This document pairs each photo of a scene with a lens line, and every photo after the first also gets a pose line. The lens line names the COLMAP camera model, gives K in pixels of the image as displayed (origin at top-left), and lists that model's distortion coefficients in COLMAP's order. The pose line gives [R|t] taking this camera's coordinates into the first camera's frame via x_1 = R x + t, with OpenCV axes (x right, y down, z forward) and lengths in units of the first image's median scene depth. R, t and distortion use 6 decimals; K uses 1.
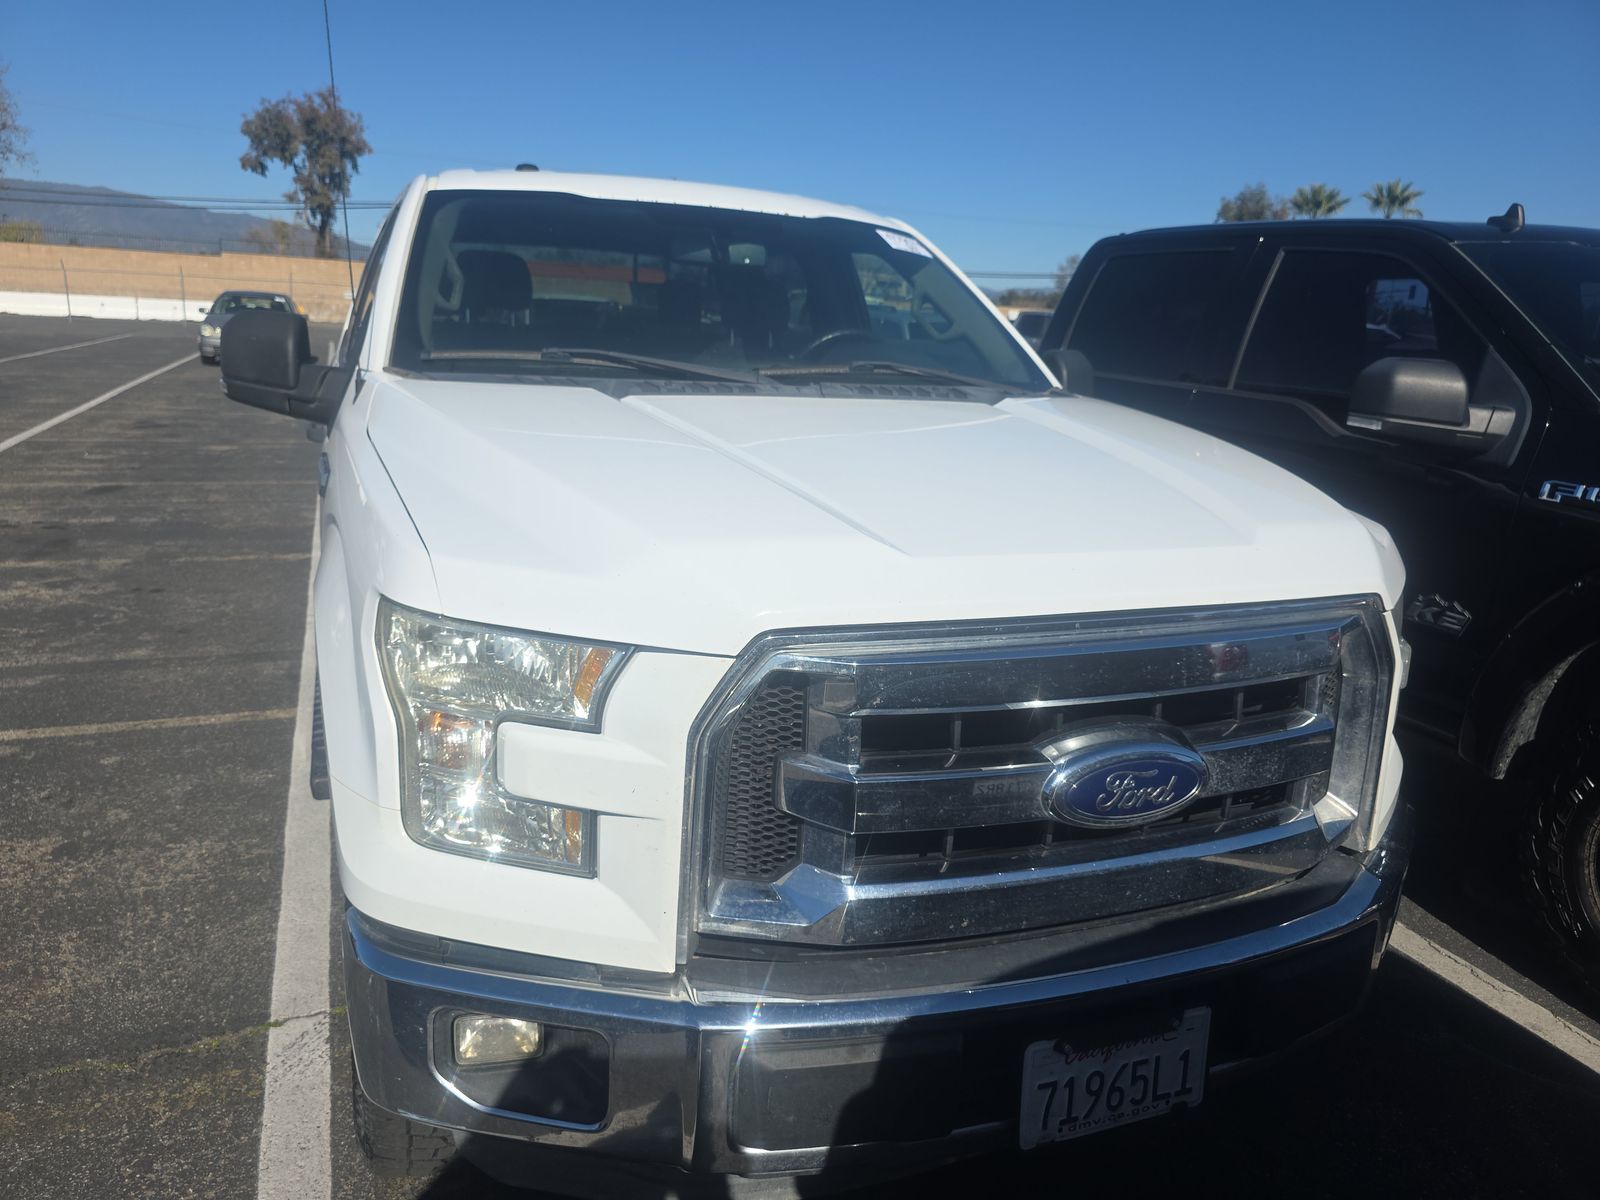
lens RADIAL K [[987.1, 0, 799.4], [0, 987.1, 461.0], [0, 0, 1]] dist [0.024047, -0.014861]
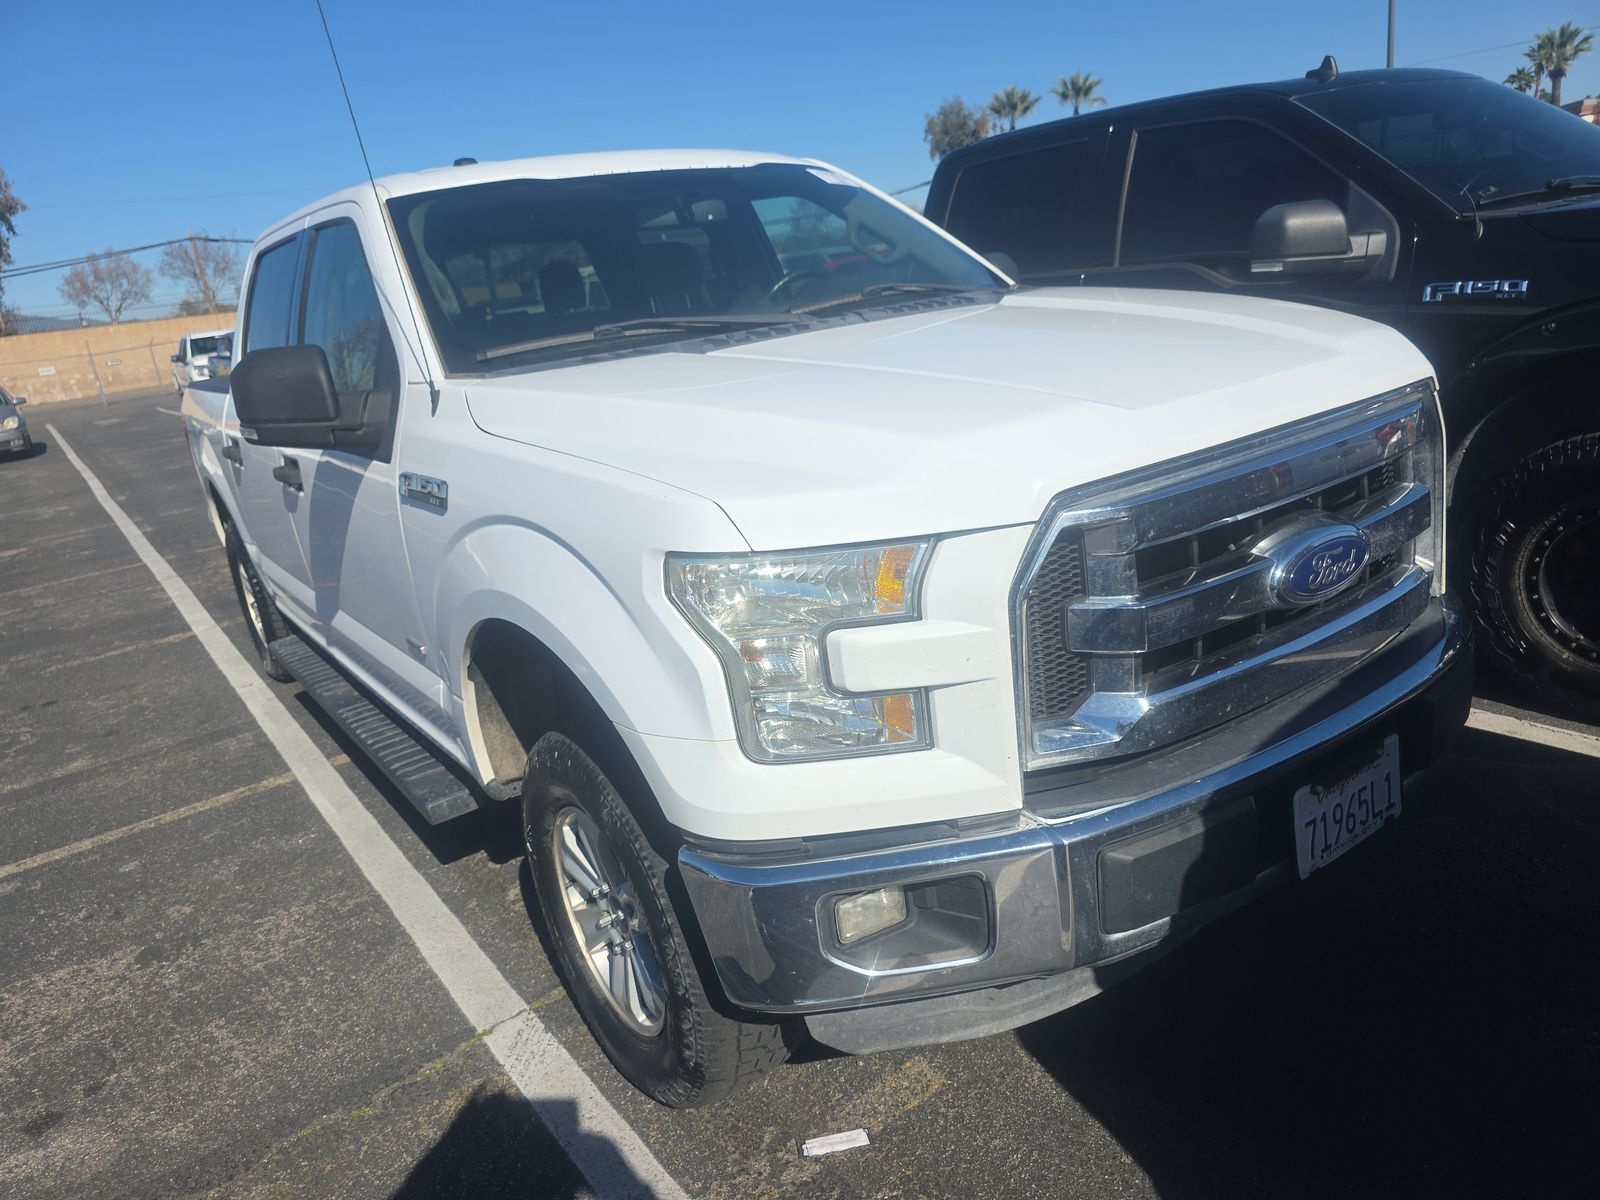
lens RADIAL K [[987.1, 0, 799.4], [0, 987.1, 461.0], [0, 0, 1]] dist [0.024047, -0.014861]
pose [[0.963886, -0.211764, 0.161490, -0.260209], [0.205042, 0.977068, 0.057411, 0.005045], [-0.169945, -0.022226, 0.985203, -0.036727]]
